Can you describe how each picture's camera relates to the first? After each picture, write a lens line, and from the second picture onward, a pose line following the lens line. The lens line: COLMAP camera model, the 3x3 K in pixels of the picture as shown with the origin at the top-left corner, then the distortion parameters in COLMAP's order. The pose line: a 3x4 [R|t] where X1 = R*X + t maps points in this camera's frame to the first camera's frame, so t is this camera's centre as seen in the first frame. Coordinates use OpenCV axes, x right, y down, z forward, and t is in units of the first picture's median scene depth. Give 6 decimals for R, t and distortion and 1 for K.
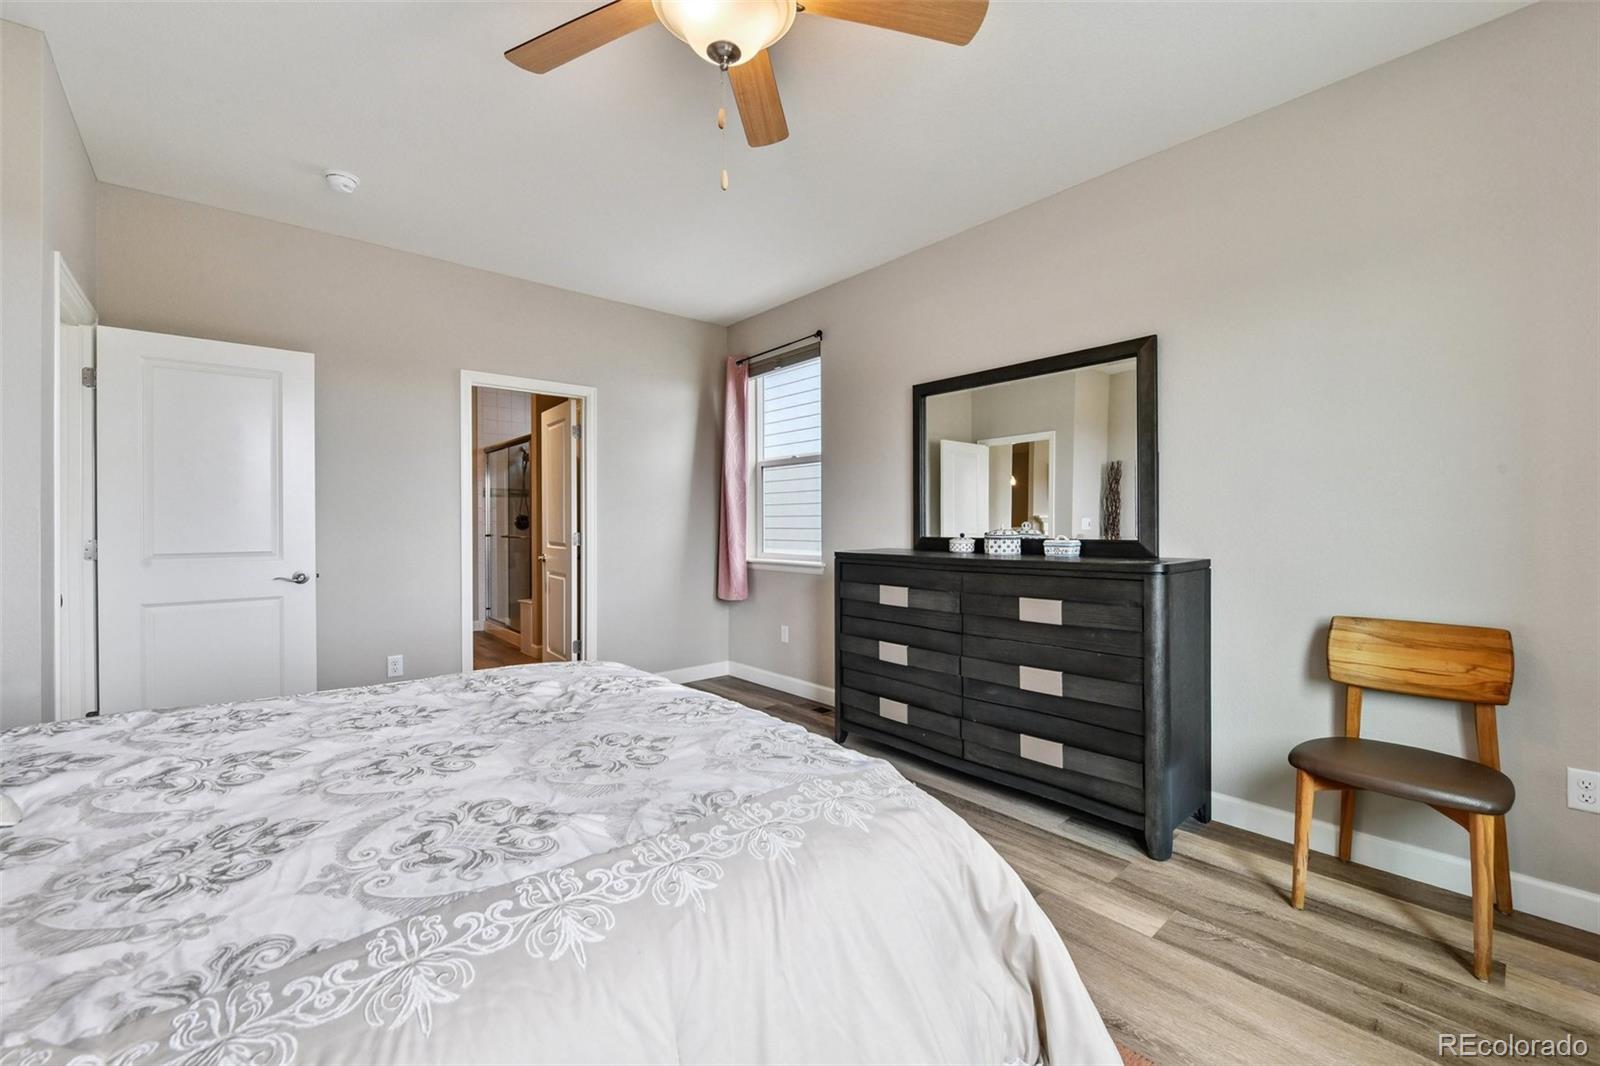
lens RADIAL K [[634.7, 0, 808.6], [0, 634.7, 524.0], [0, 0, 1]] dist [0.001234, -0.000519]
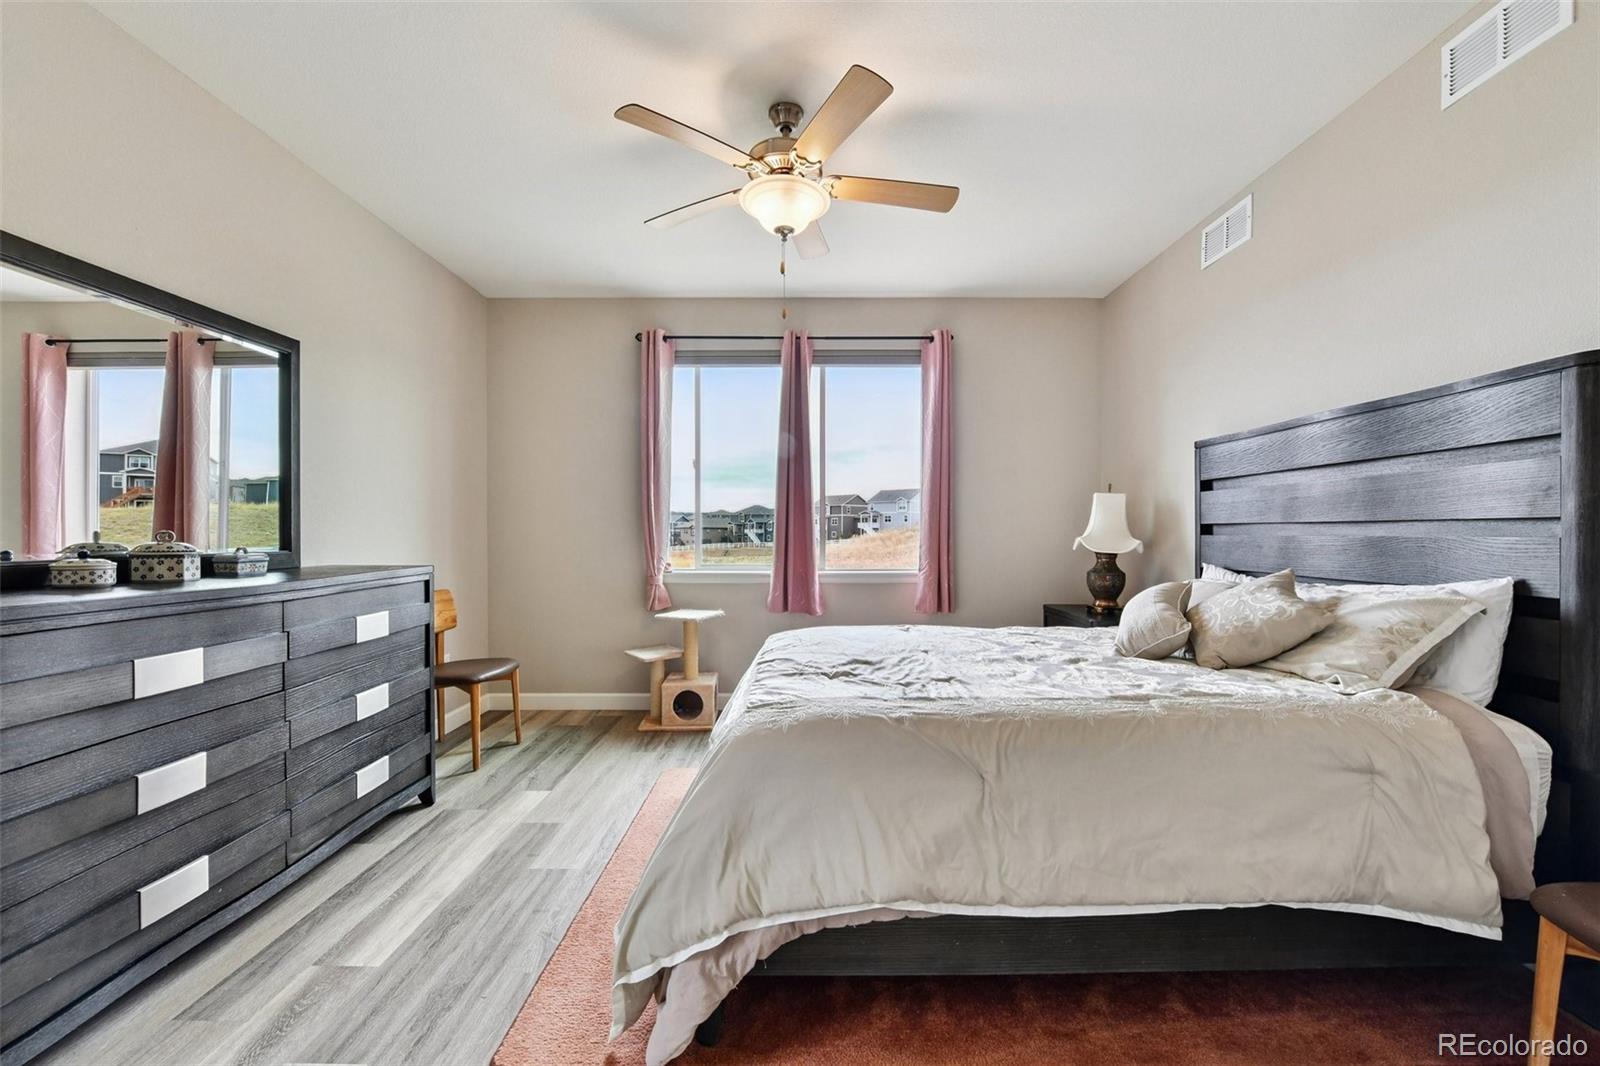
lens RADIAL K [[641.0, 0, 809.3], [0, 641.0, 532.1], [0, 0, 1]] dist [-0.001448, -0.003495]
pose [[-0.749668, 0.002917, 0.661808, -0.813757], [-0.001126, 0.999983, -0.005684, 0.003042], [-0.661814, -0.005006, -0.749652, 1.419847]]
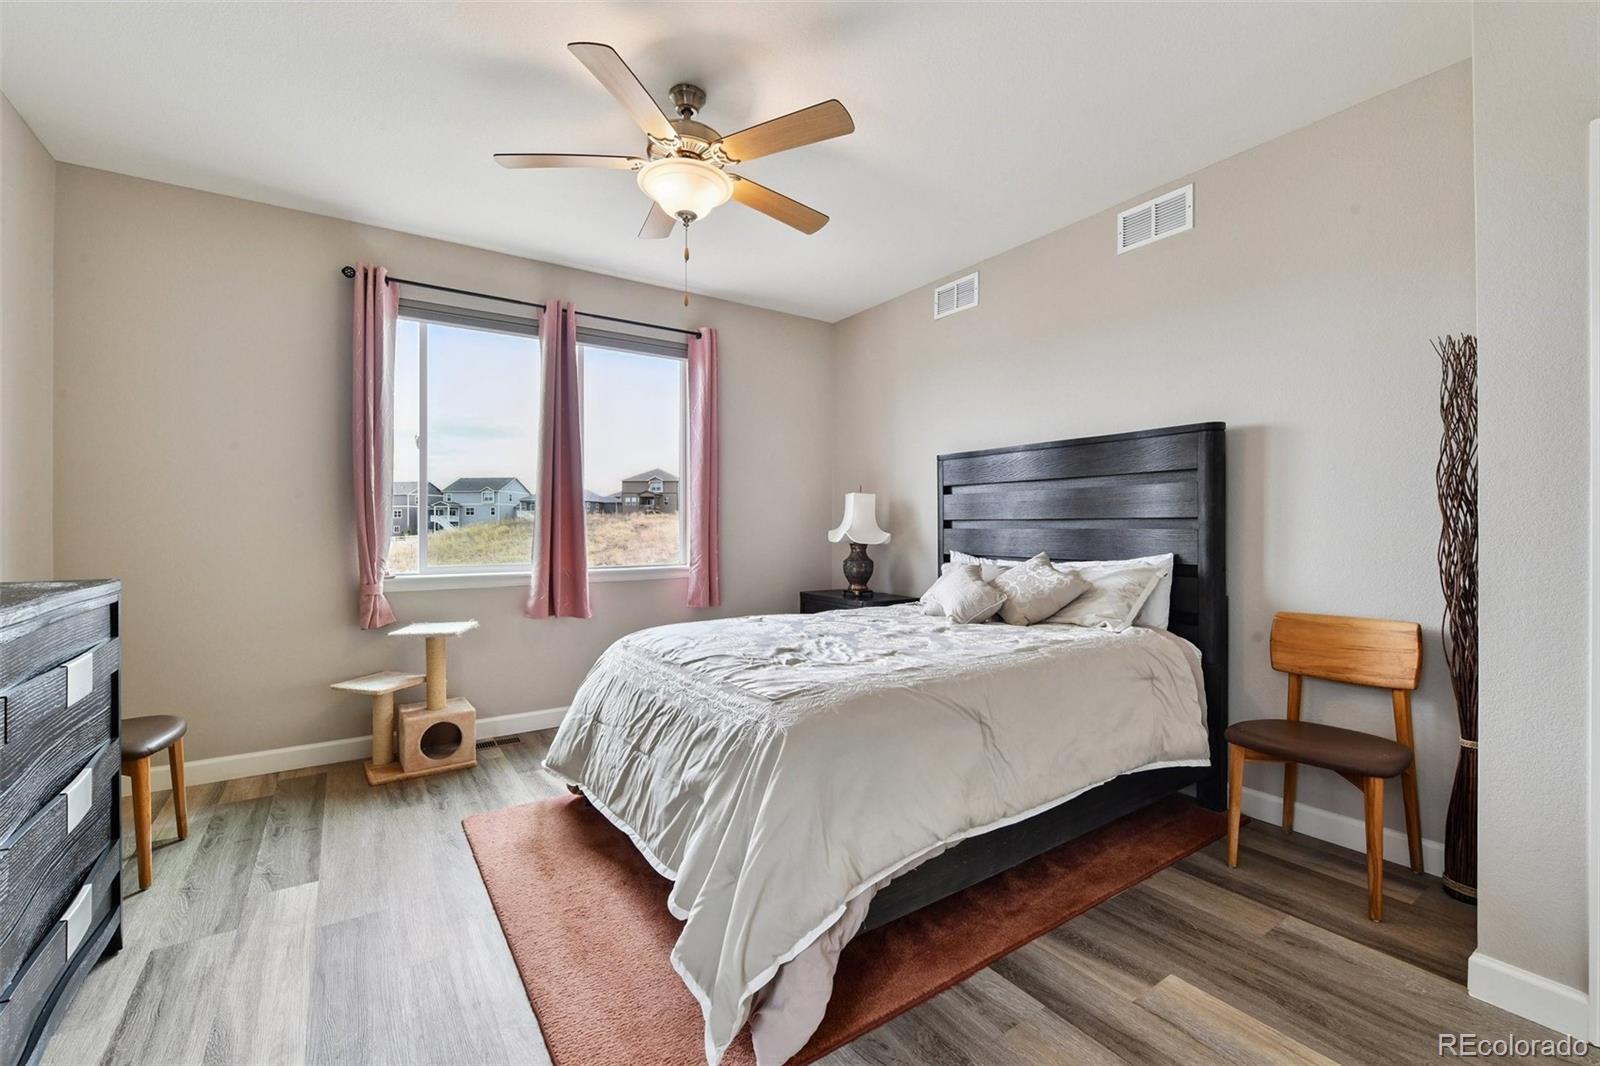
lens RADIAL K [[666.3, 0, 806.3], [0, 666.3, 520.0], [0, 0, 1]] dist [-0.000671, -0.000546]
pose [[-0.991693, 0.005352, 0.128520, -0.412275], [0.003484, 0.999885, -0.014750, 0.002965], [-0.128584, -0.014179, -0.991597, 1.680544]]
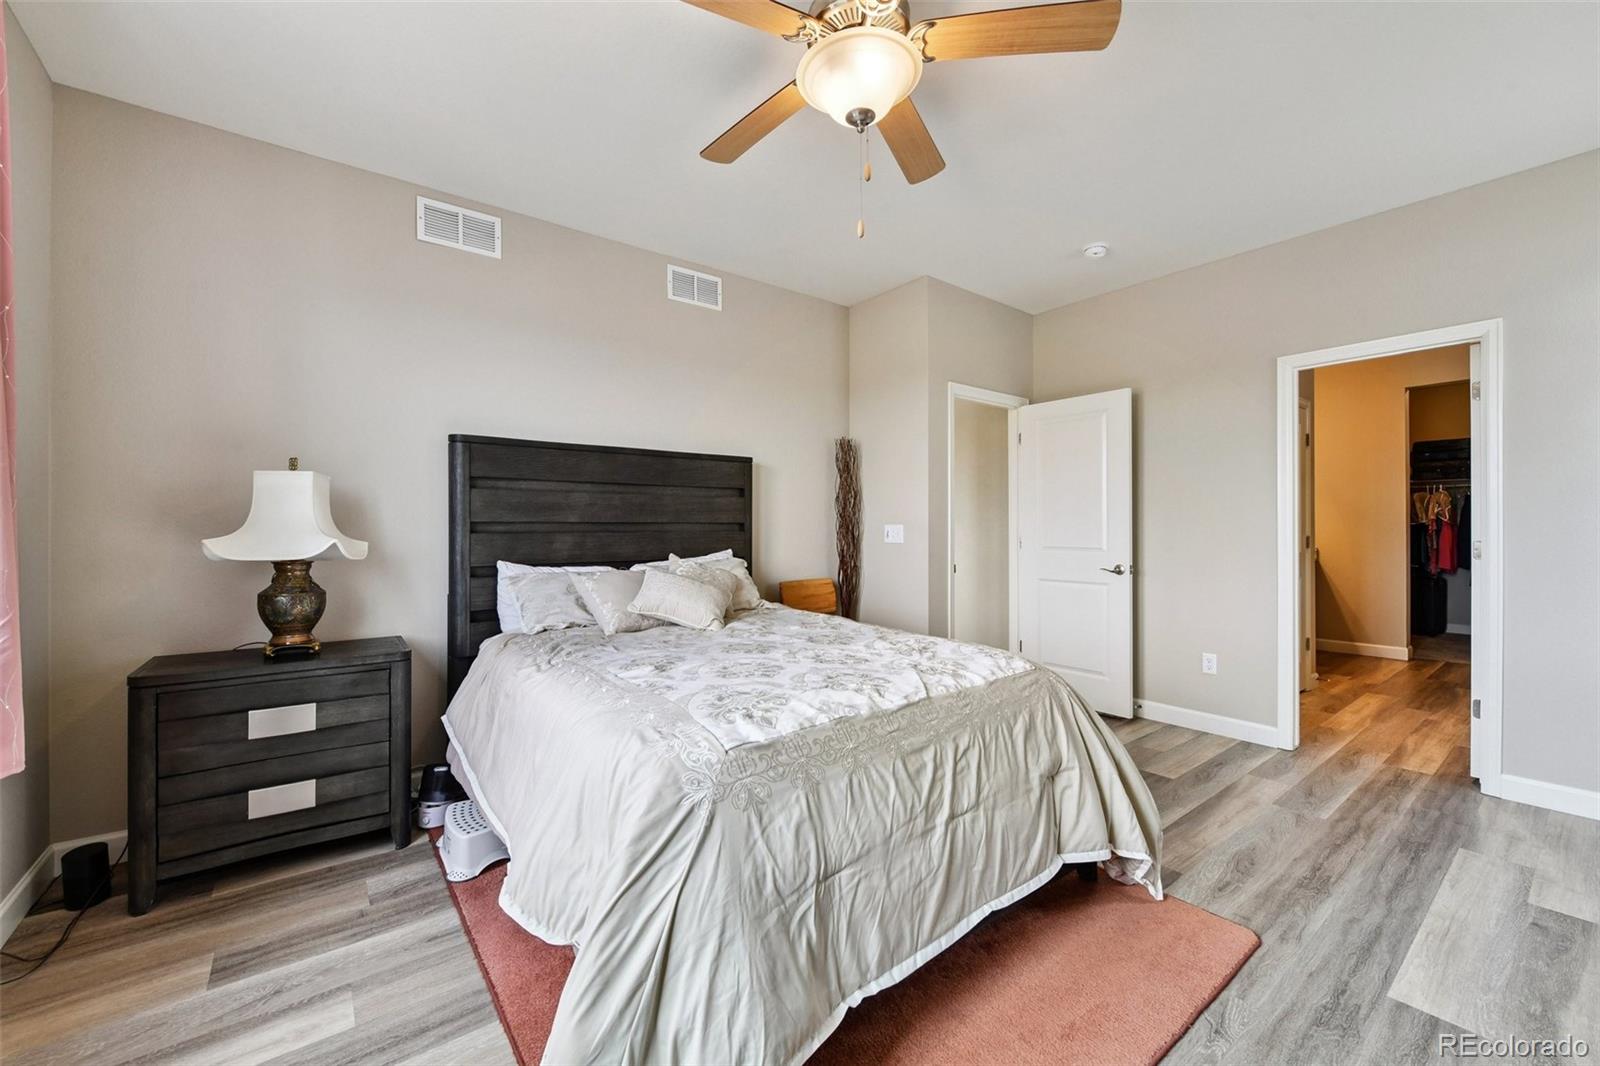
lens RADIAL K [[634.7, 0, 808.6], [0, 634.7, 524.0], [0, 0, 1]] dist [0.001234, -0.000519]
pose [[-0.040552, 0.001131, -0.999177, 0.659884], [0.005110, 0.999987, 0.000925, -0.014330], [0.999164, -0.005068, -0.040557, 0.626760]]
